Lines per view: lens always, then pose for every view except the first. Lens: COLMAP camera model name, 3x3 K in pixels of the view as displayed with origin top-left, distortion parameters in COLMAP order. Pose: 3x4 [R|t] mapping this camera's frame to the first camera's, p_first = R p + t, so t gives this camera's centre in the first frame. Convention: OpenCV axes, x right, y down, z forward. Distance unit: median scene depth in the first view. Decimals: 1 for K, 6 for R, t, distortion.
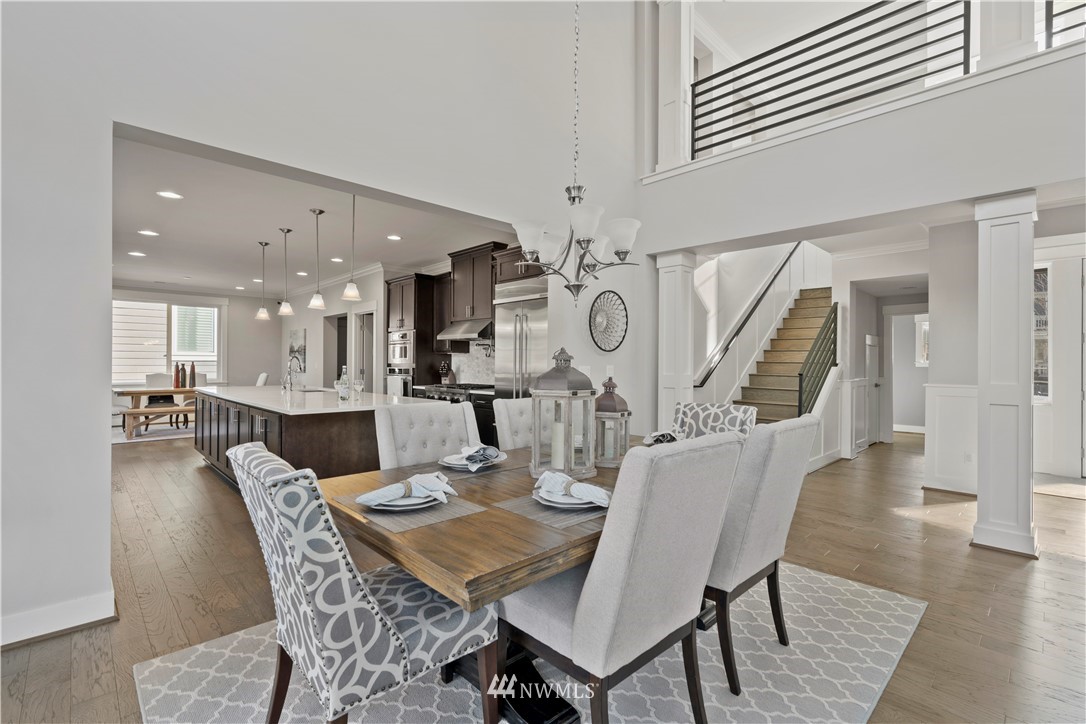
lens RADIAL K [[490.3, 0, 542.0], [0, 490.3, 364.7], [0, 0, 1]] dist [-0.001007, -0.000026]
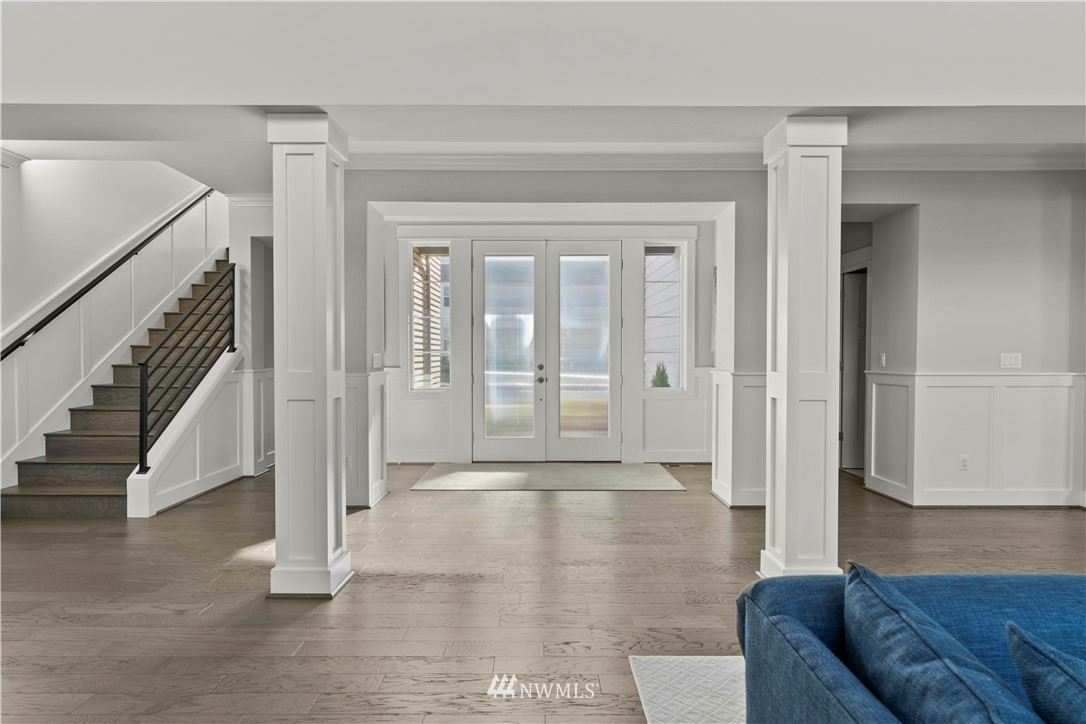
lens RADIAL K [[599.8, 0, 542.9], [0, 599.8, 359.0], [0, 0, 1]] dist [0.002486, 0.000524]
pose [[0.687897, -0.012711, 0.725697, 0.309928], [0.004709, 0.999904, 0.013049, 0.006099], [-0.725793, -0.005559, 0.687891, 0.065159]]
